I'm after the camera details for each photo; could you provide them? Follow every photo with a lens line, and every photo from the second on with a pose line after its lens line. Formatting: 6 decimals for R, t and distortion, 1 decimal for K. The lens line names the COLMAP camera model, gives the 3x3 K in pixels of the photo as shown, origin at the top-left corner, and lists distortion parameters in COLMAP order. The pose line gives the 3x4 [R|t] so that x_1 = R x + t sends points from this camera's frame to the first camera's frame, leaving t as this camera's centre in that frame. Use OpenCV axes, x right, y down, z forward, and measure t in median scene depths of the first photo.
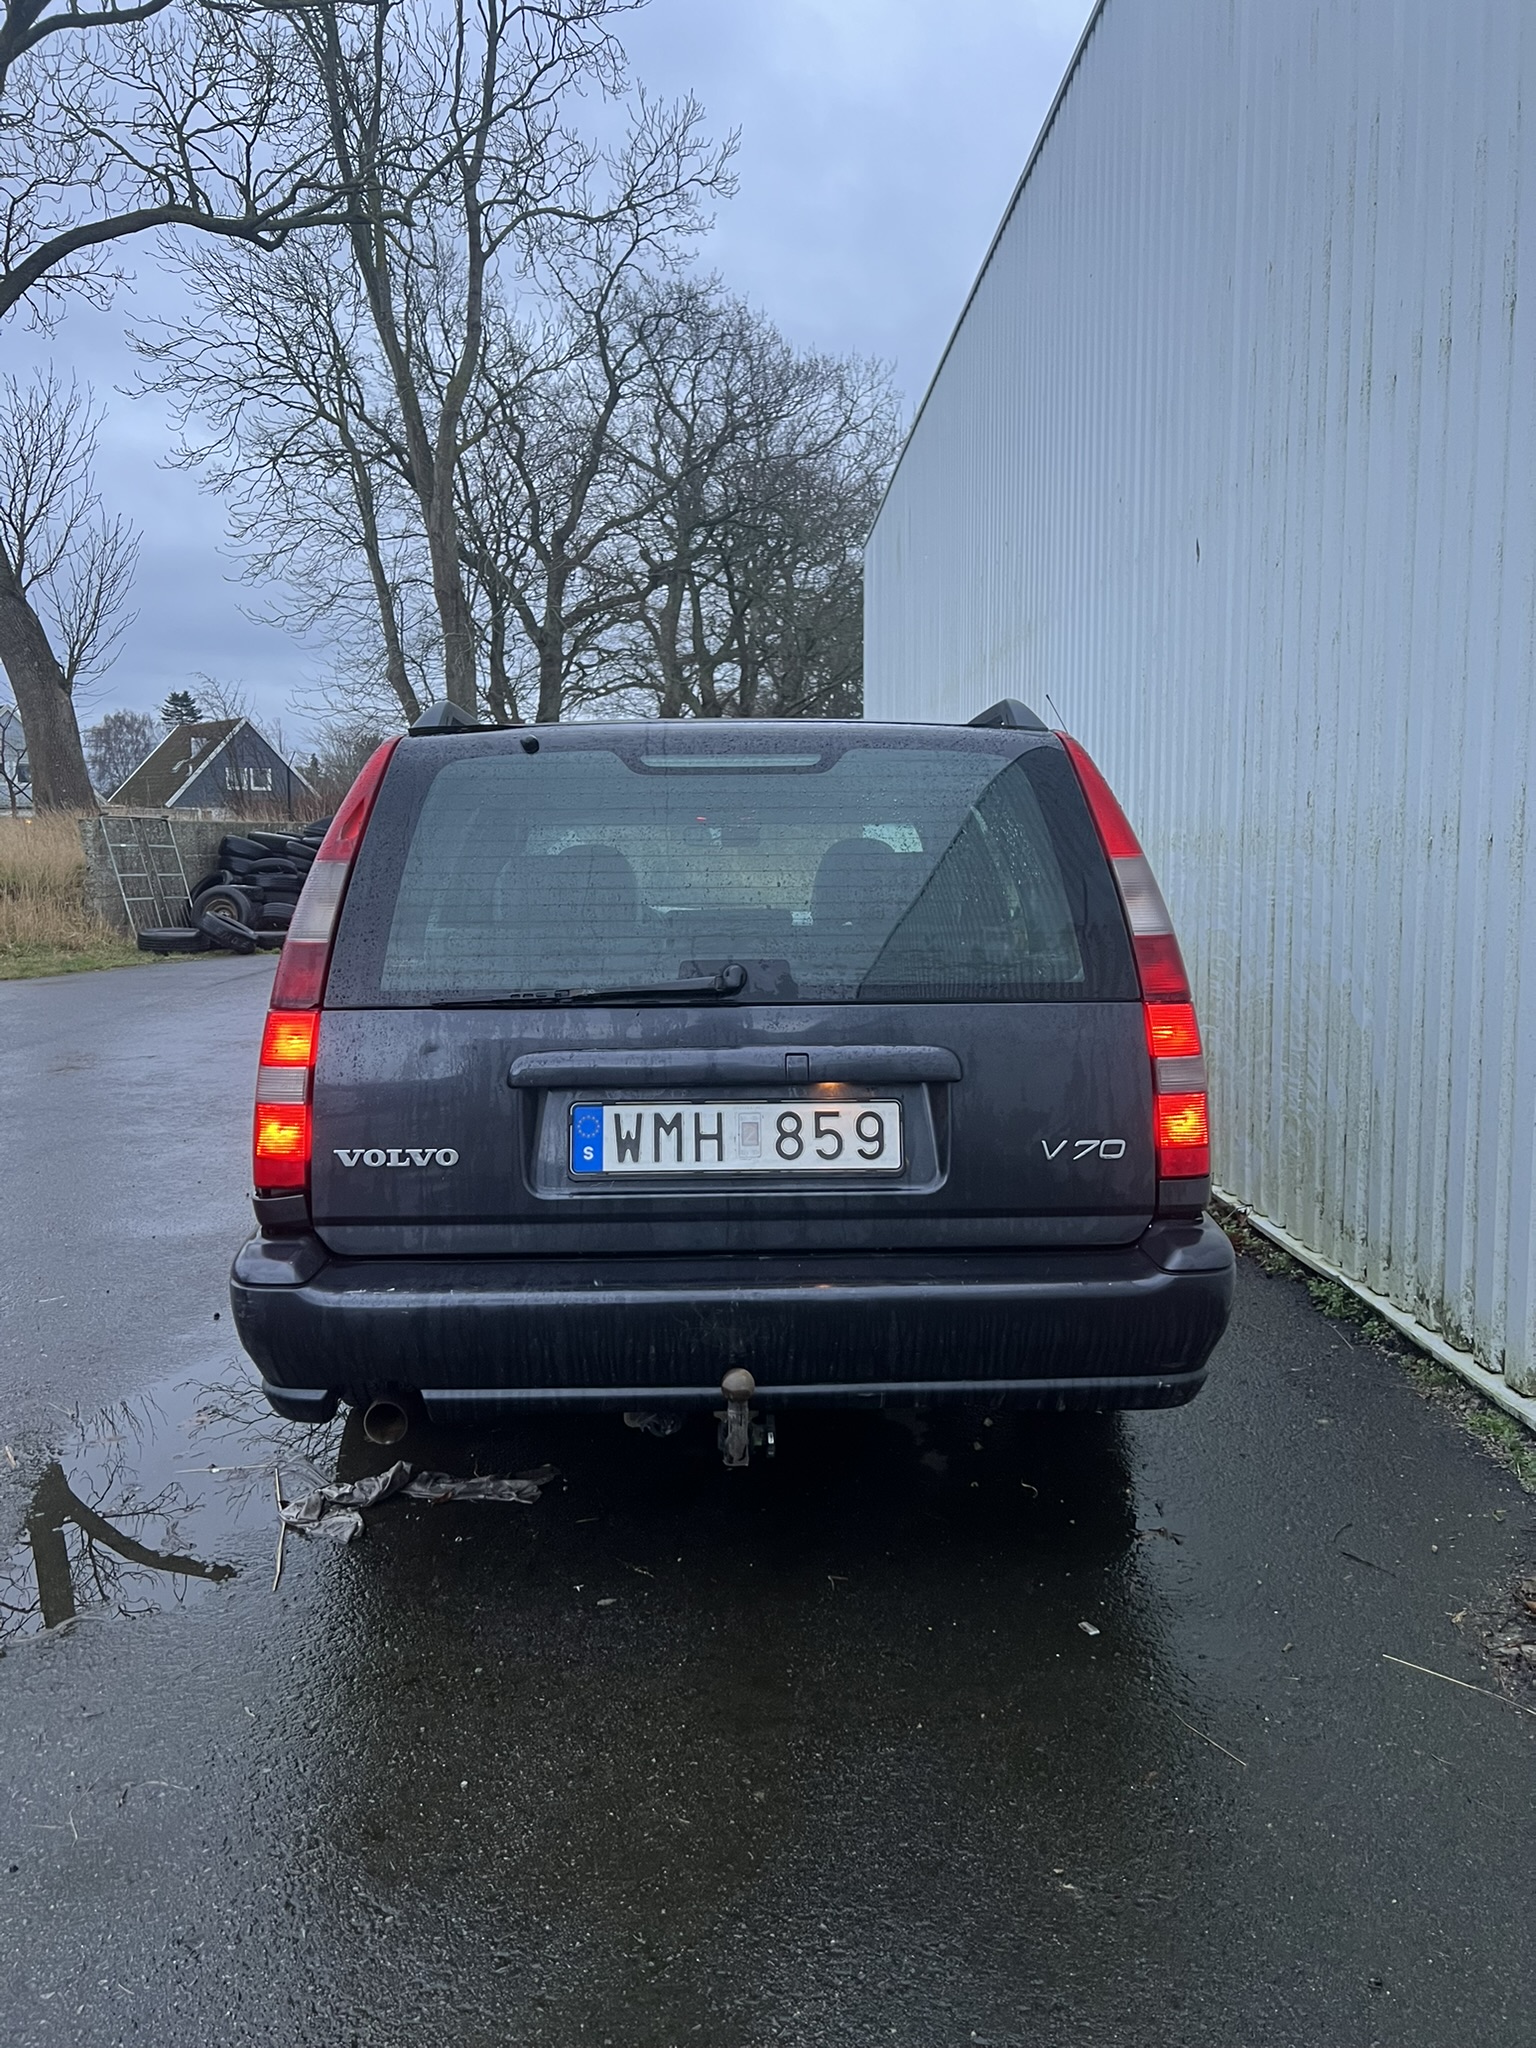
lens RADIAL K [[1531.4, 0, 771.5], [0, 1531.4, 999.0], [0, 0, 1]] dist [0.041090, -0.043867]
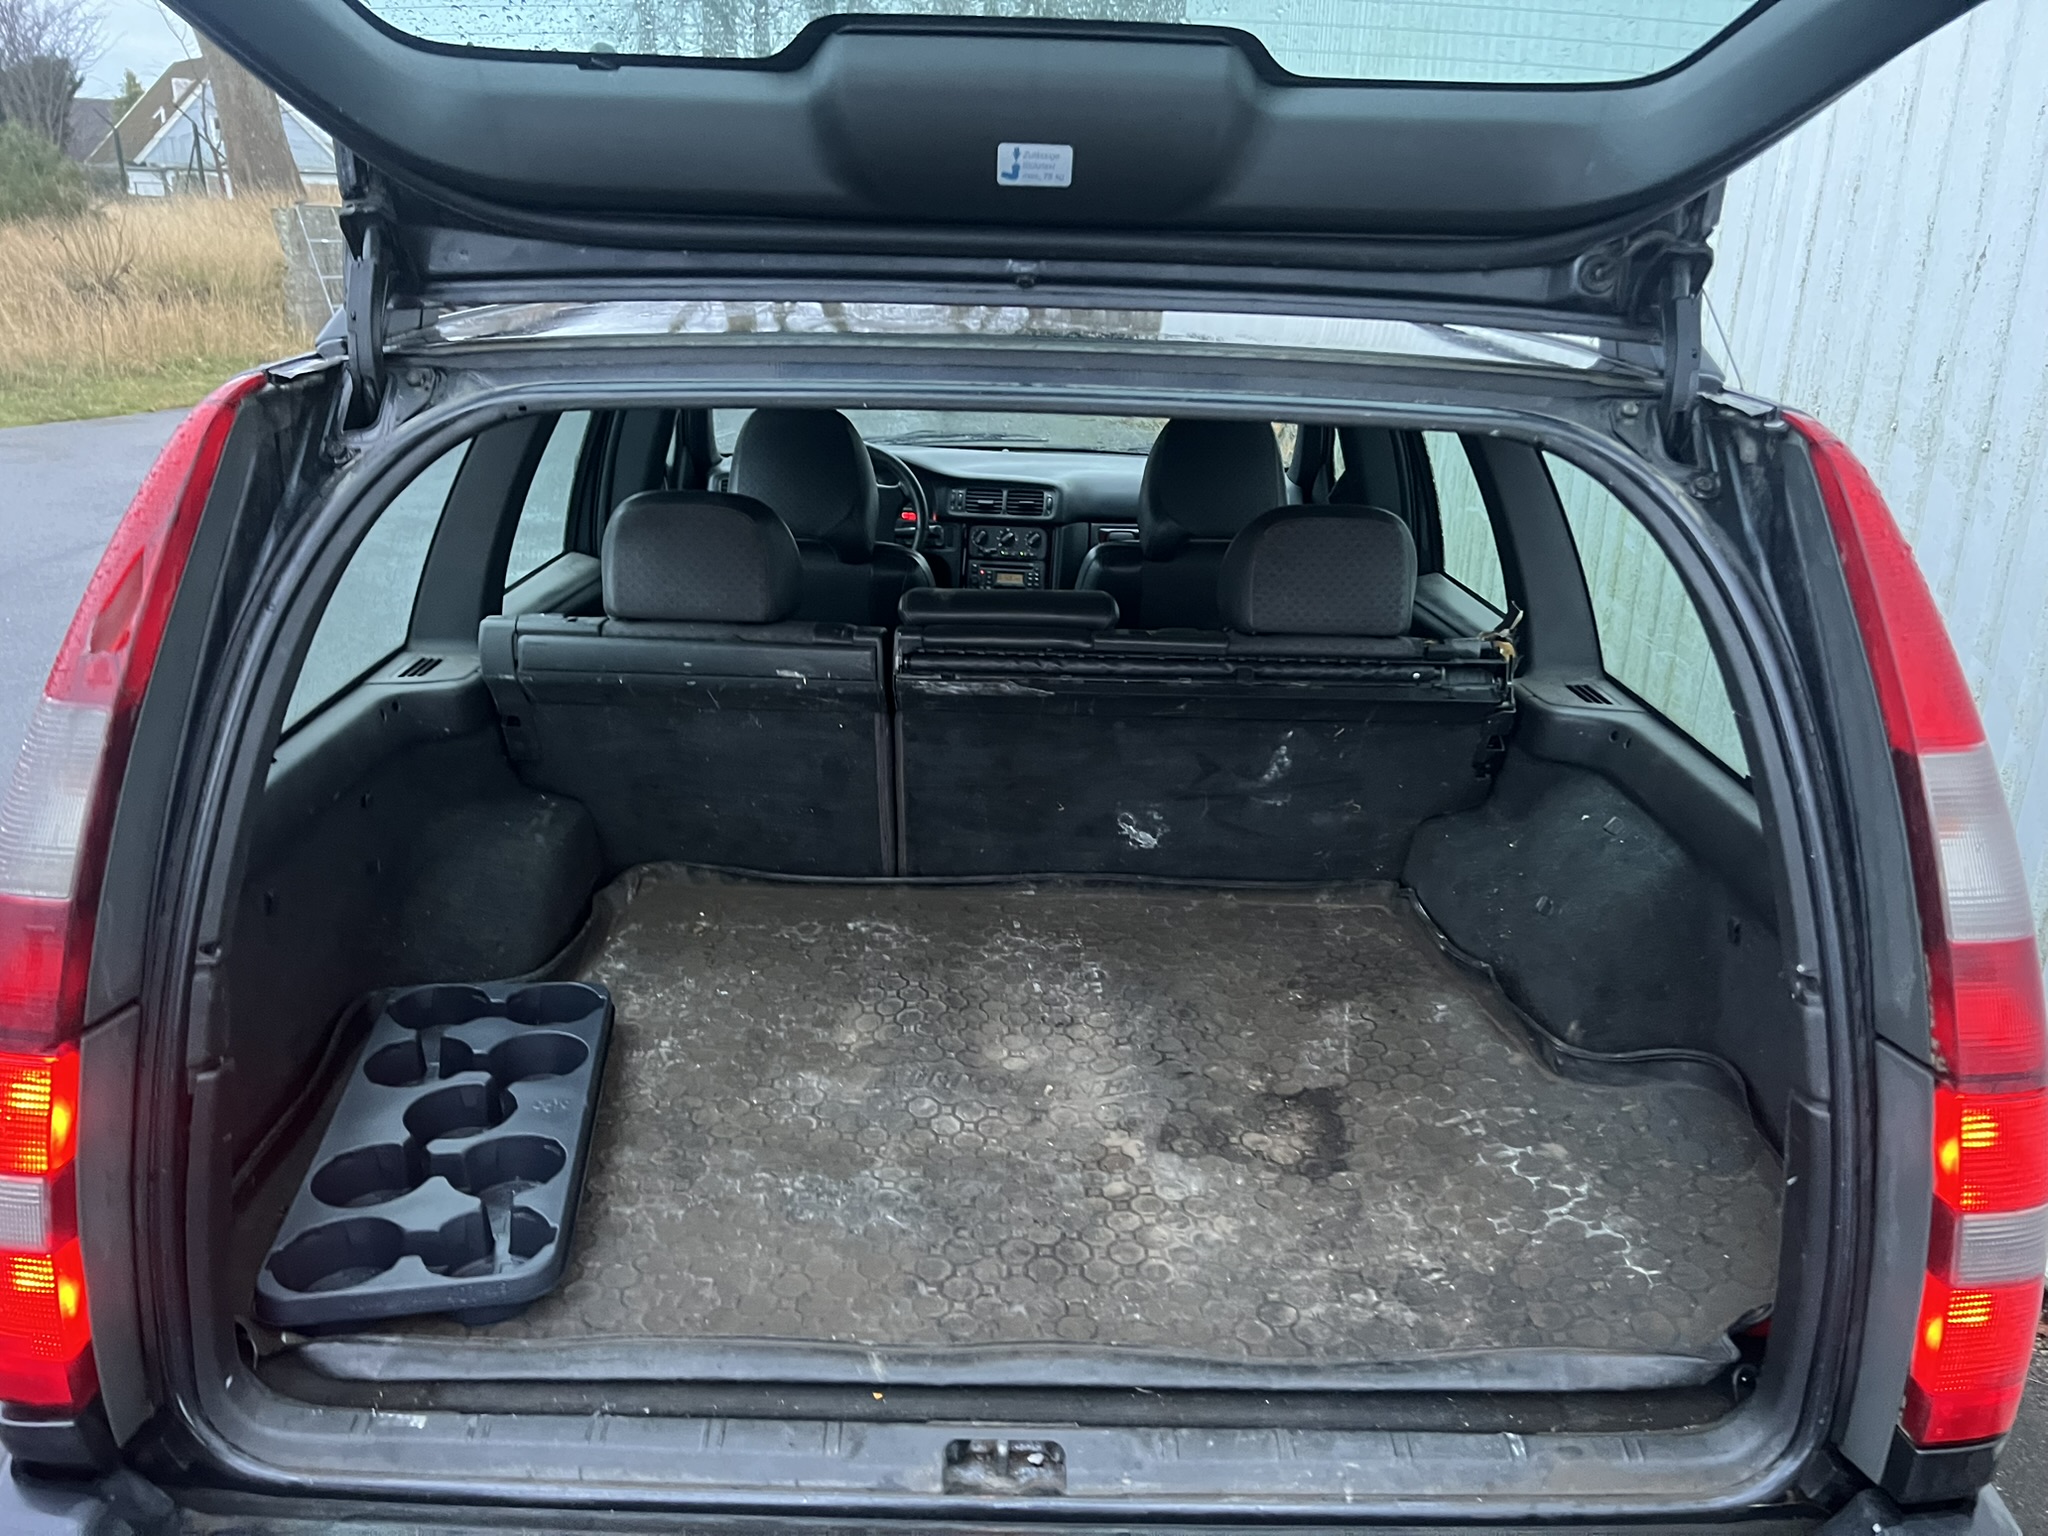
lens RADIAL K [[1525.0, 0, 1005.2], [0, 1525.0, 764.9], [0, 0, 1]] dist [0.045094, -0.051275]
pose [[0.998875, 0.042084, -0.021872, -0.018335], [-0.035818, 0.971632, 0.233770, -0.162024], [0.031090, -0.232723, 0.972046, 0.531368]]
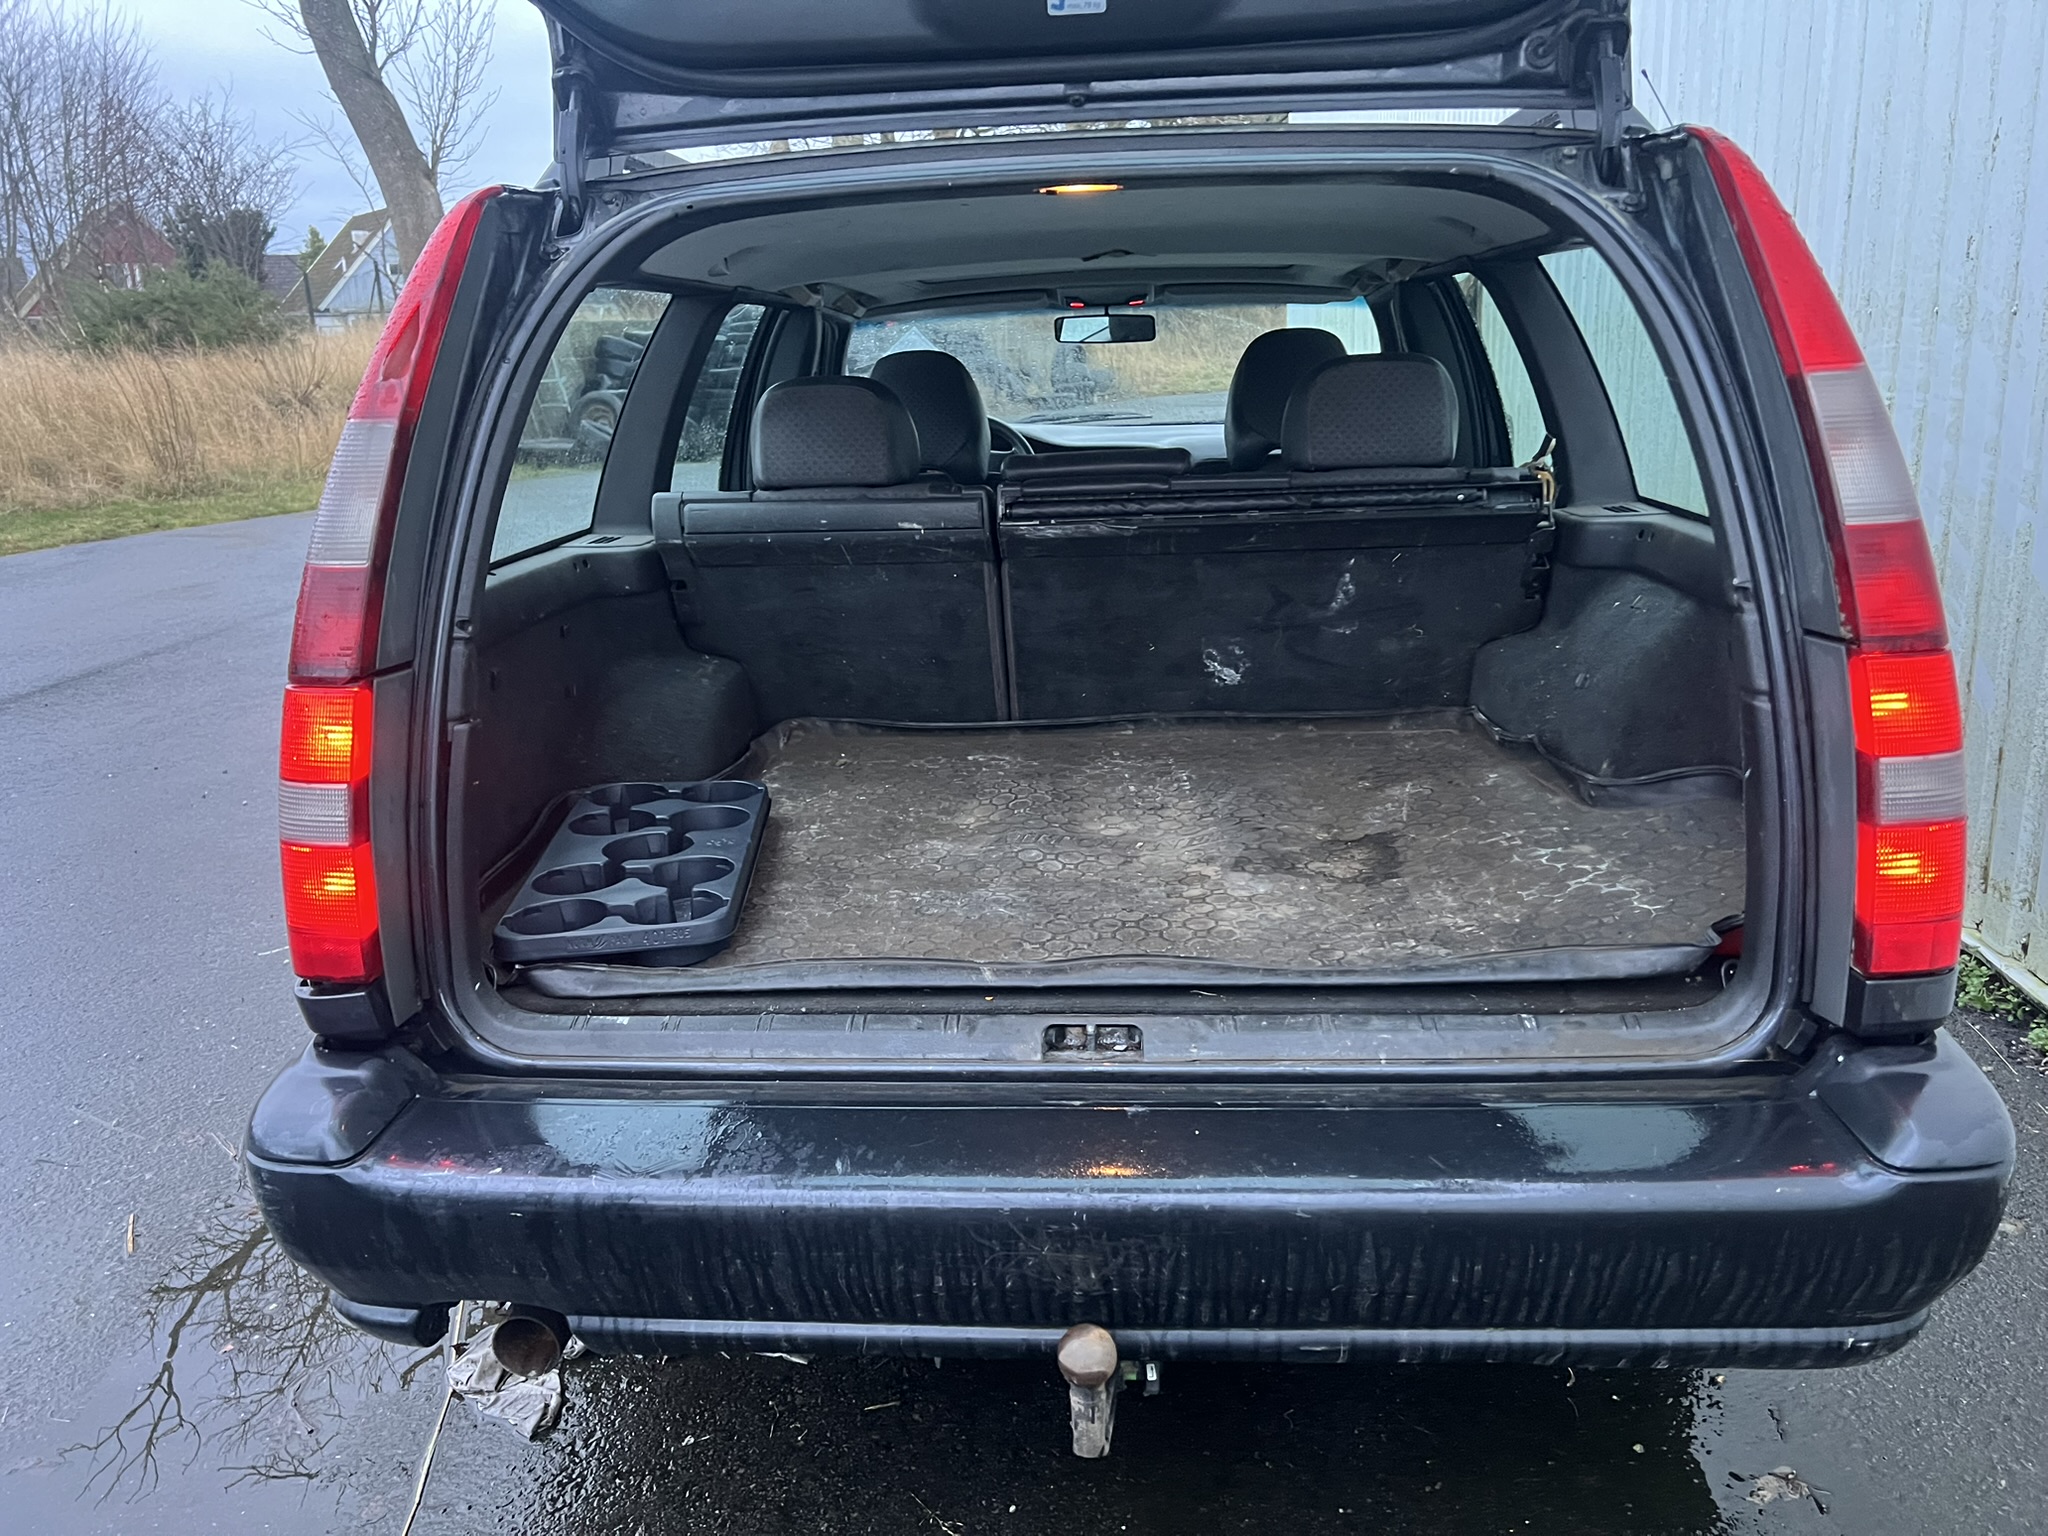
lens RADIAL K [[1531.4, 0, 1009.4], [0, 1531.4, 746.4], [0, 0, 1]] dist [0.041090, -0.043867]
pose [[0.993305, 0.000390, -0.115524, 0.012844], [0.018718, 0.986238, 0.164270, -0.053865], [0.113998, -0.165333, 0.979627, 0.403211]]
